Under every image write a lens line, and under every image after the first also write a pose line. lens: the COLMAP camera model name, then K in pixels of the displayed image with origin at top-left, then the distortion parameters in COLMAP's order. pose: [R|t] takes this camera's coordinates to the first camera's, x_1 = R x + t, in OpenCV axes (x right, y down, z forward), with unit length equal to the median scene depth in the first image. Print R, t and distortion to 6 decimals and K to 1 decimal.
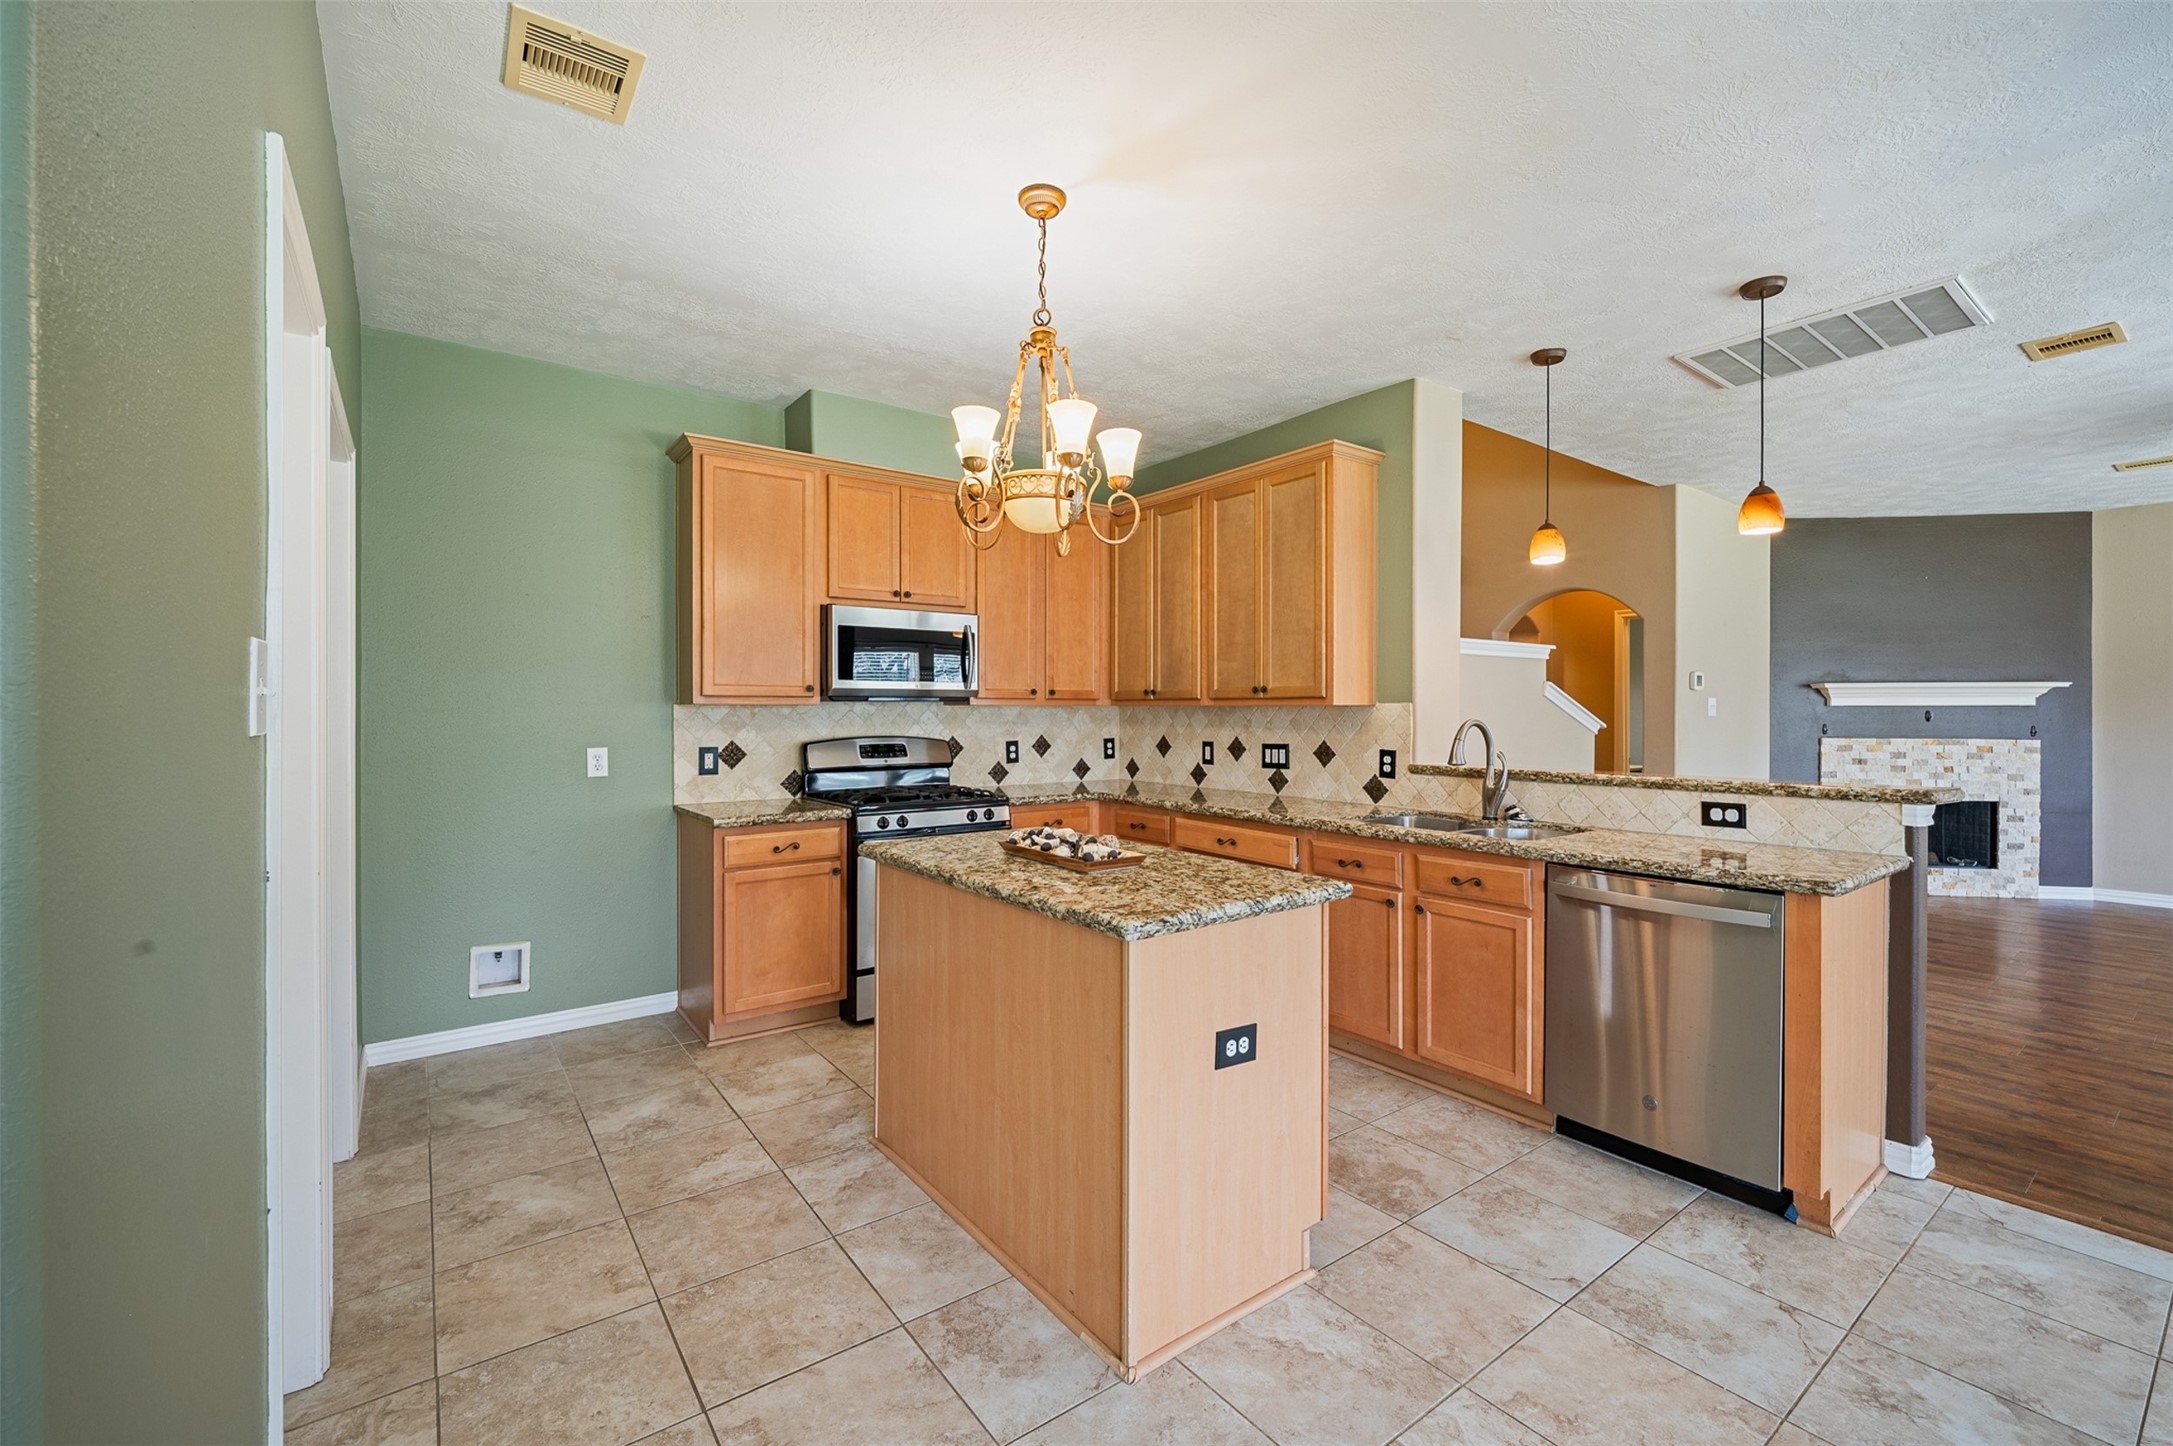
lens RADIAL K [[899.3, 0, 1082.4], [0, 899.3, 717.3], [0, 0, 1]] dist [0.001839, 0.000159]
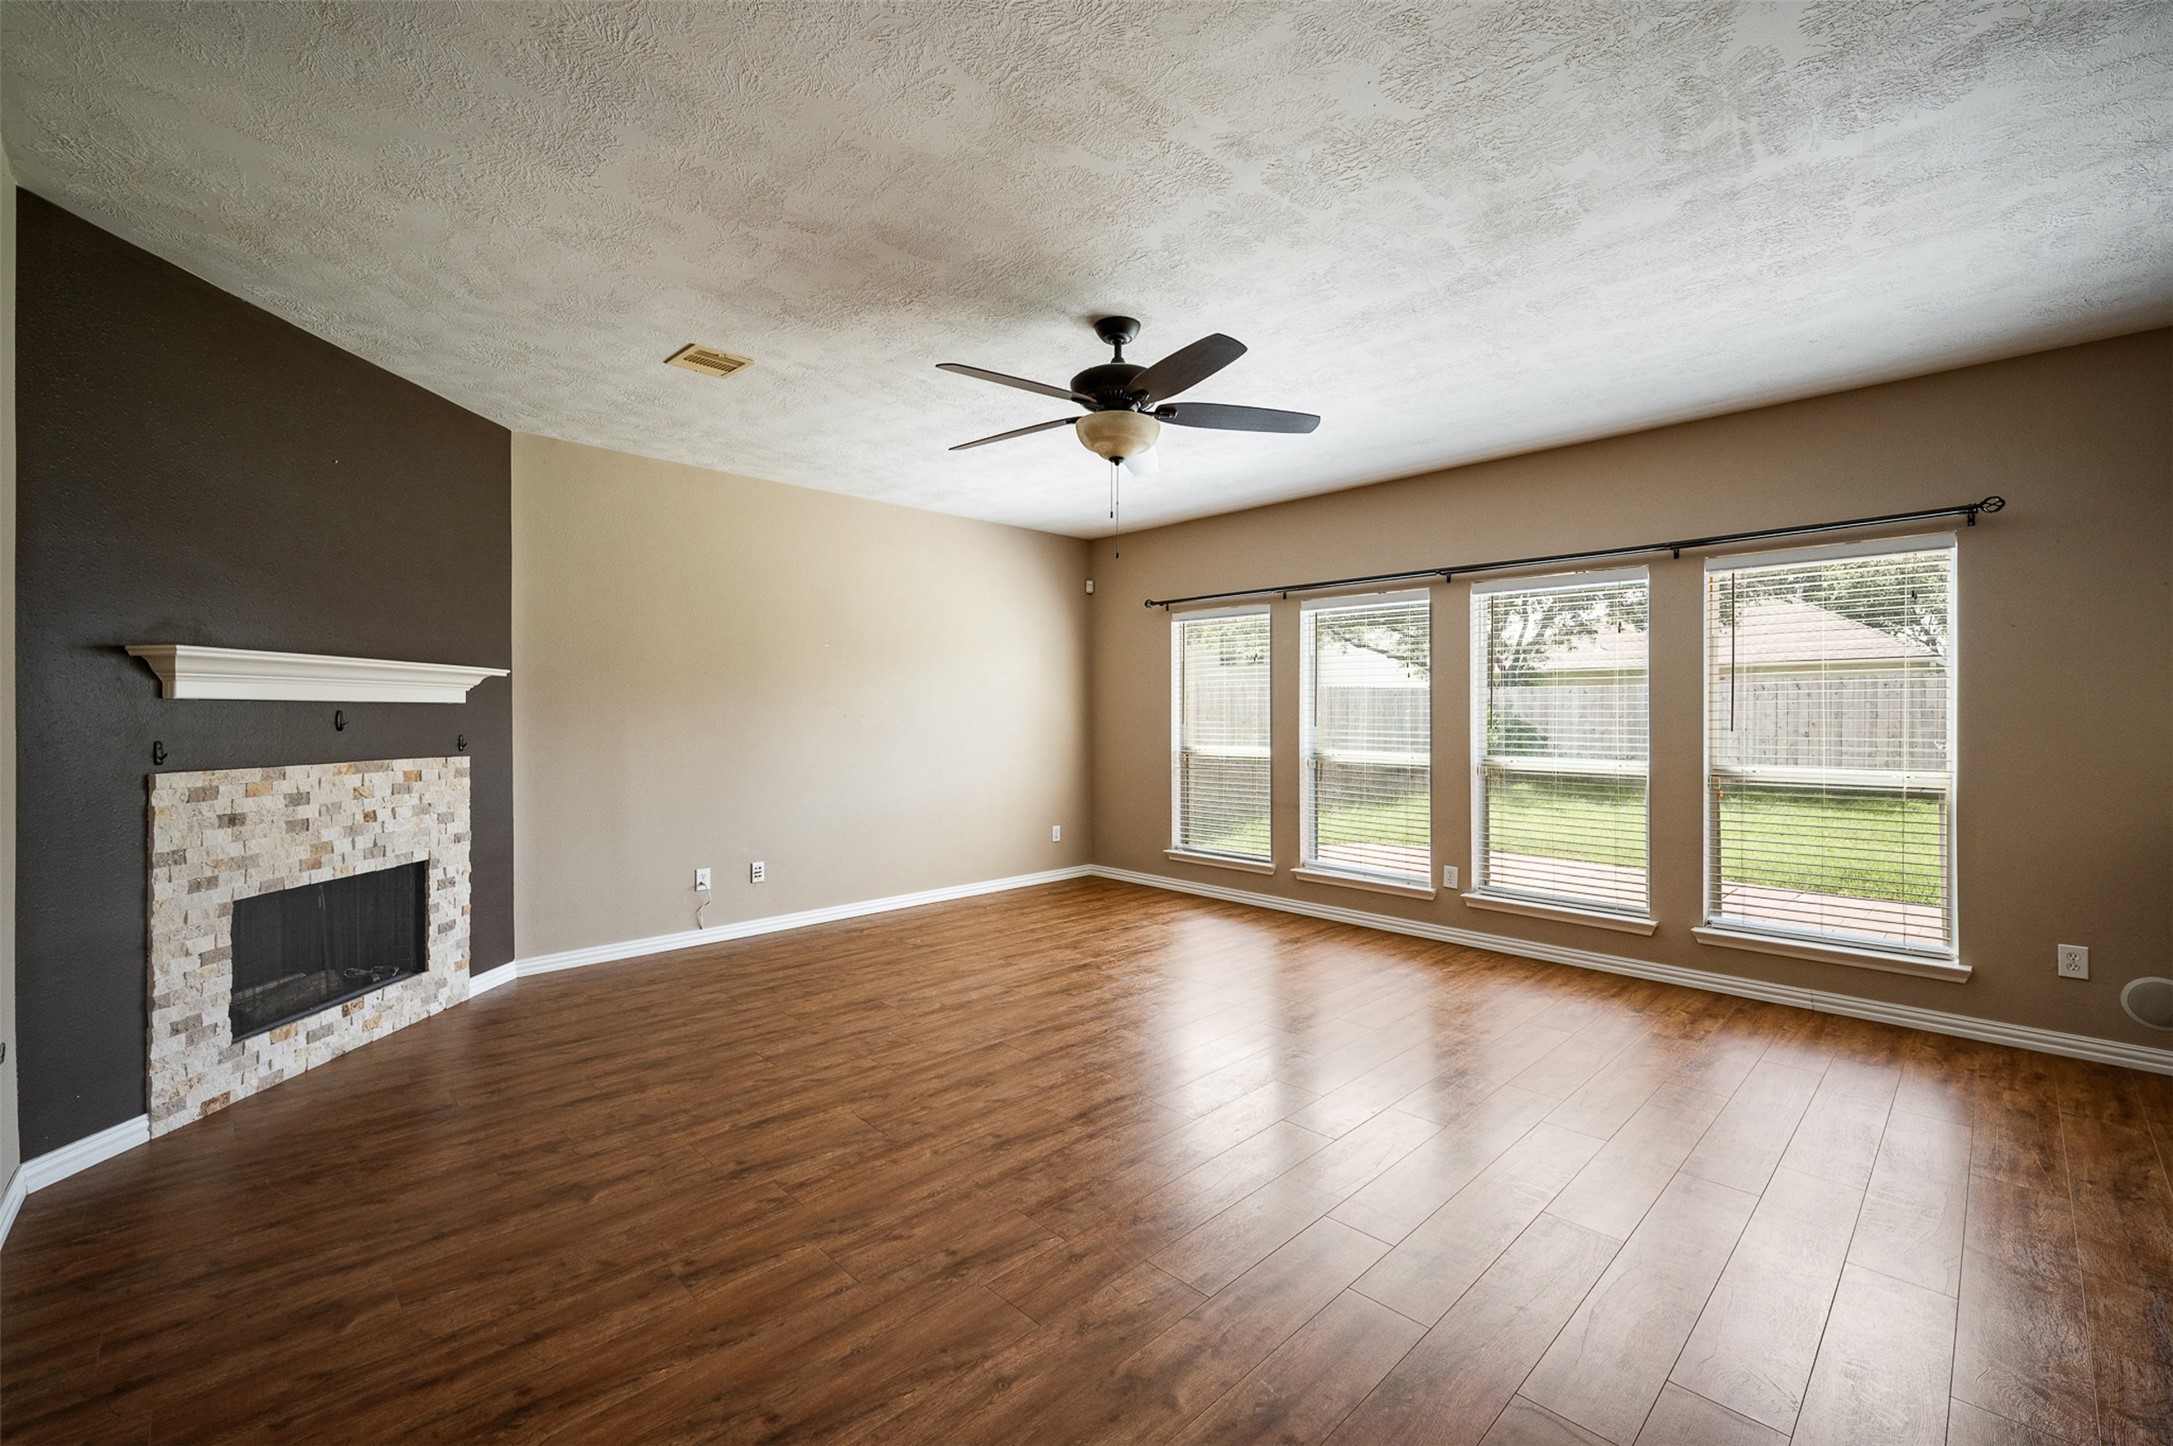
lens RADIAL K [[899.3, 0, 1086.2], [0, 899.3, 718.3], [0, 0, 1]] dist [0.001839, 0.000159]
pose [[-0.130061, -0.003769, 0.991499, 0.353525], [0.005731, 0.999973, 0.004553, -0.002821], [-0.991489, 0.006275, -0.130035, 0.636380]]
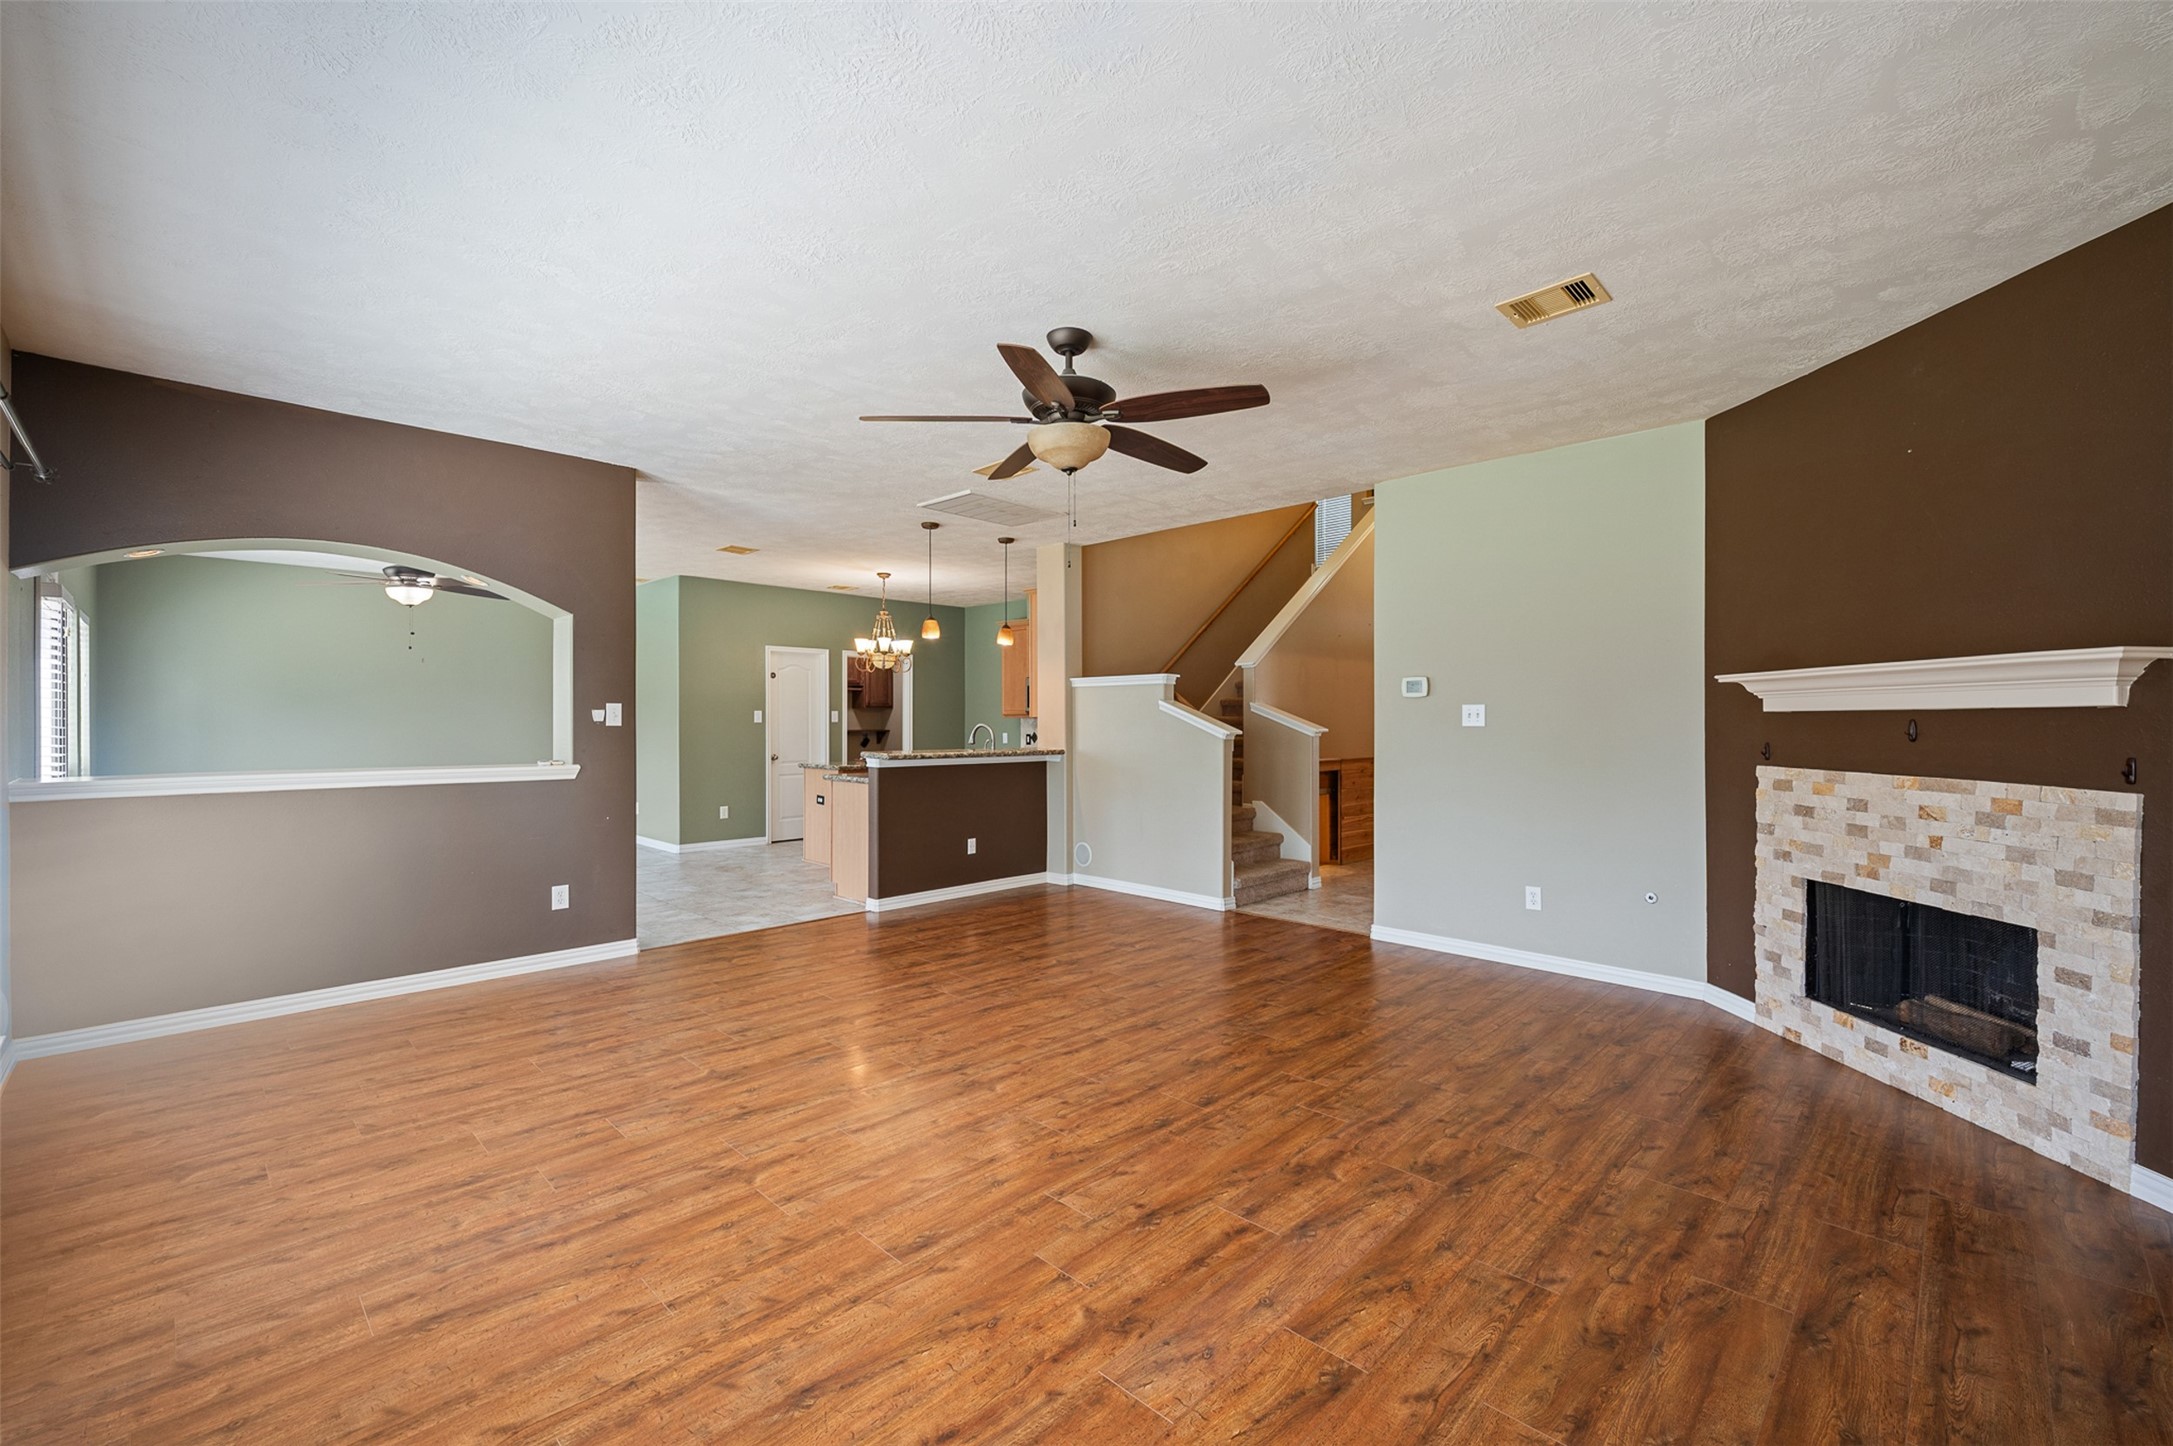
lens RADIAL K [[899.3, 0, 1081.4], [0, 899.3, 721.9], [0, 0, 1]] dist [0.001839, 0.000159]
pose [[0.145610, 0.001048, -0.989342, 1.378003], [-0.007031, 0.999975, 0.000025, -0.003043], [0.989317, 0.006952, 0.145614, 0.483315]]
